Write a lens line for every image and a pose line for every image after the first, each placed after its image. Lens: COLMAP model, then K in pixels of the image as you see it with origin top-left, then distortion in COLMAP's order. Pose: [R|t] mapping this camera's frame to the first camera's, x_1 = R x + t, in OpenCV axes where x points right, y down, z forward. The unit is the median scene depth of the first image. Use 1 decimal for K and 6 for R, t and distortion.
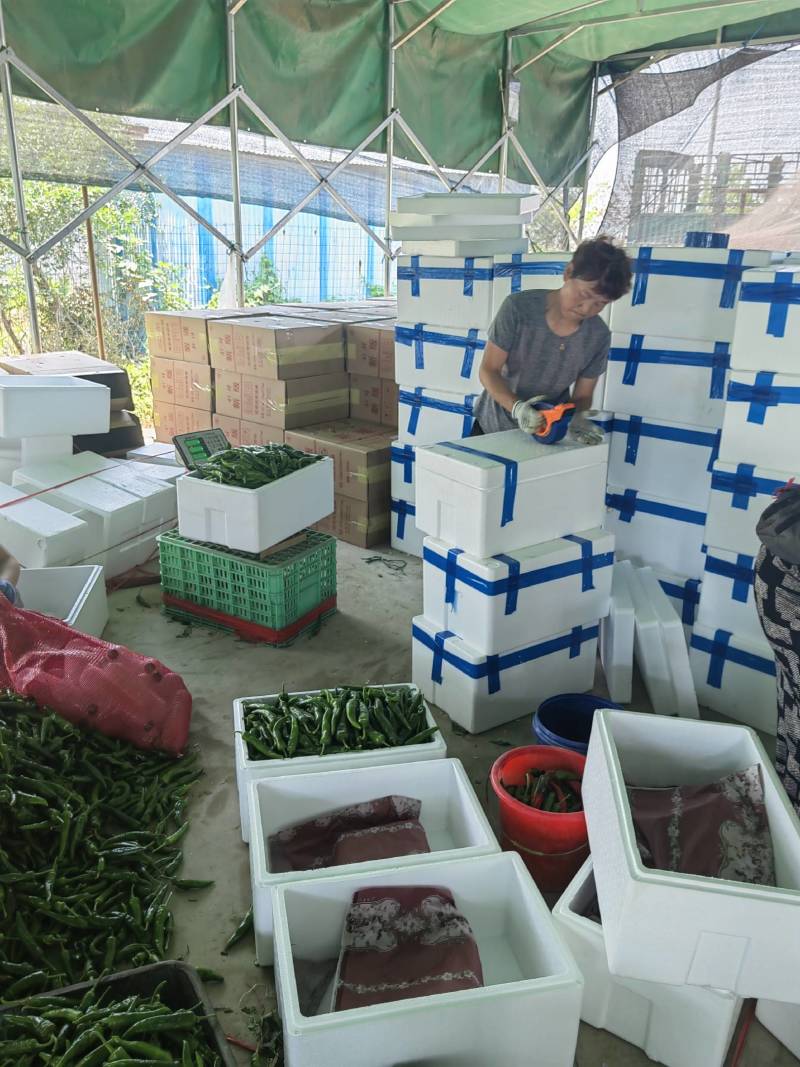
lens RADIAL K [[852.0, 0, 398.2], [0, 852.0, 538.9], [0, 0, 1]] dist [0.063821, -0.075867]
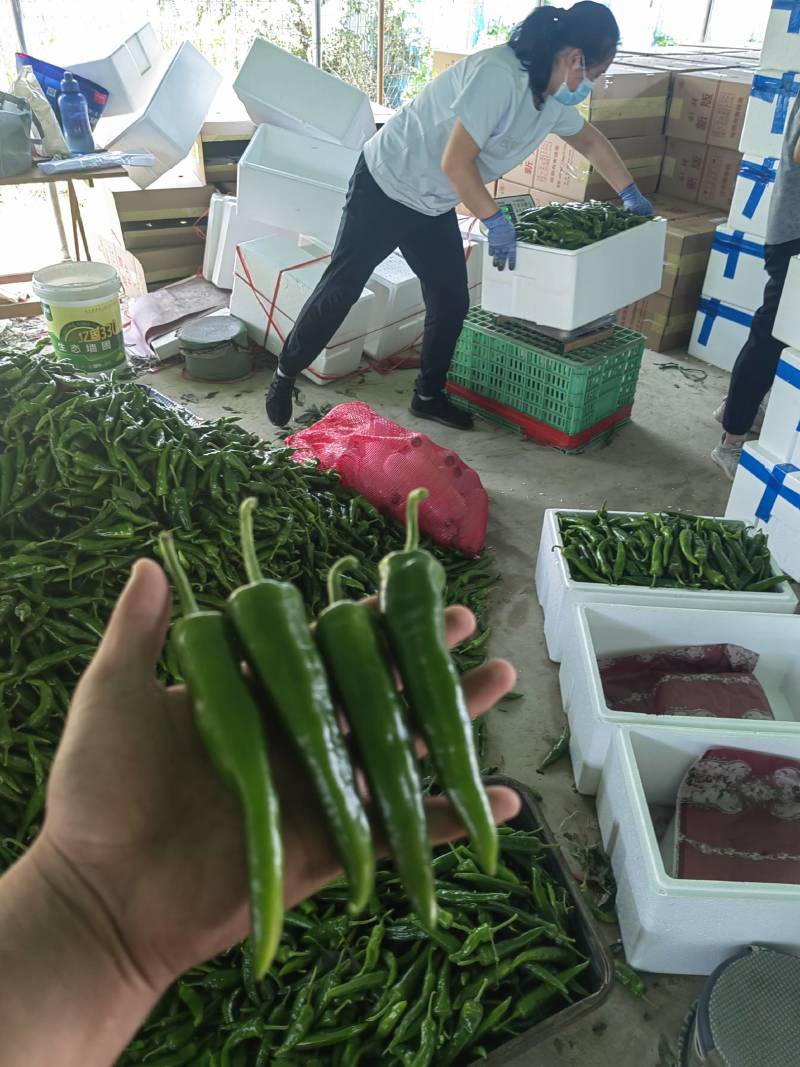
lens RADIAL K [[852.0, 0, 398.2], [0, 852.0, 538.9], [0, 0, 1]] dist [0.063821, -0.075867]
pose [[0.966762, 0.152623, -0.205129, -0.161272], [-0.099500, 0.963628, 0.248033, 0.007362], [0.235524, -0.219378, 0.946785, 0.093540]]
